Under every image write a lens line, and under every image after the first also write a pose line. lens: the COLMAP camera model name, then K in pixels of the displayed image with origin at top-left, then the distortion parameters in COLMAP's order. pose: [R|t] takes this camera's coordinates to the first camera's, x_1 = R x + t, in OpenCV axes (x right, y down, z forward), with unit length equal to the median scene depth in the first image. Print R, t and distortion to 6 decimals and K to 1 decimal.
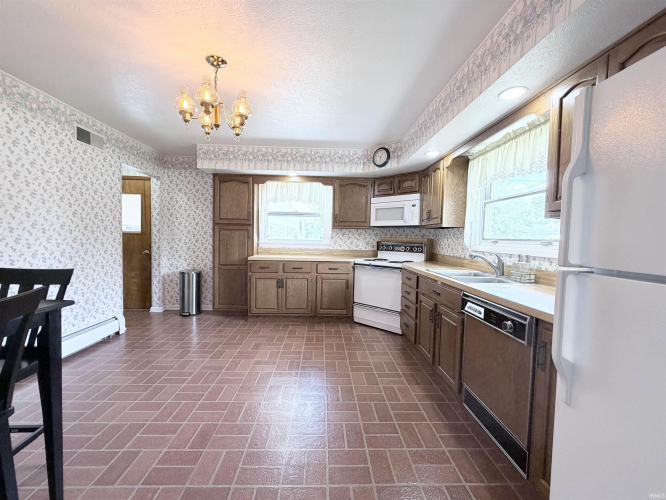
lens RADIAL K [[286.0, 0, 333.6], [0, 286.0, 250.4], [0, 0, 1]] dist [-0.000399, 0.000131]
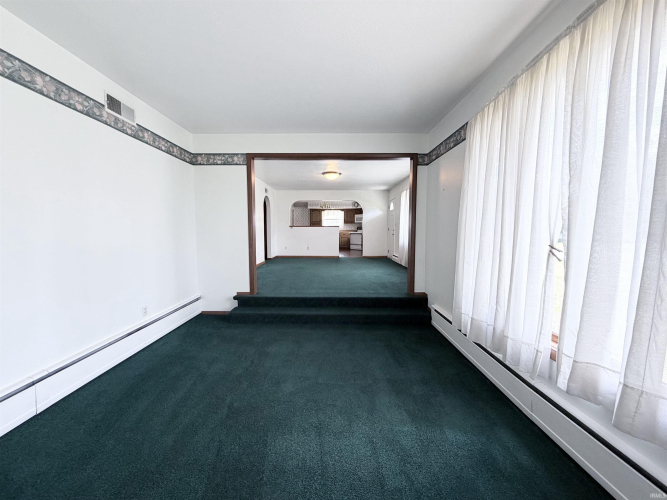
lens RADIAL K [[265.0, 0, 334.8], [0, 265.0, 252.5], [0, 0, 1]] dist [-0.002289, -0.000201]
pose [[0.997850, -0.020250, -0.062330, 0.084641], [0.022681, 0.999000, 0.038537, 0.162166], [0.061487, -0.039867, 0.997311, -2.470818]]
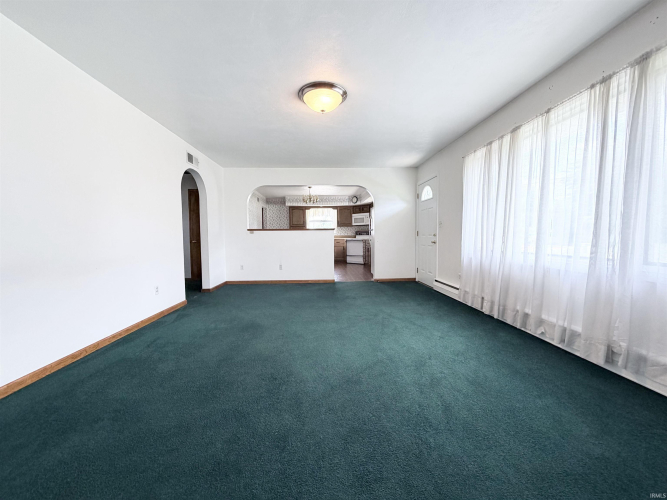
lens RADIAL K [[265.0, 0, 334.1], [0, 265.0, 254.5], [0, 0, 1]] dist [-0.002289, -0.000201]
pose [[0.999378, -0.031421, -0.015989, -0.004607], [0.031796, 0.999213, 0.023704, 0.120224], [0.015232, -0.024198, 0.999591, -1.446811]]
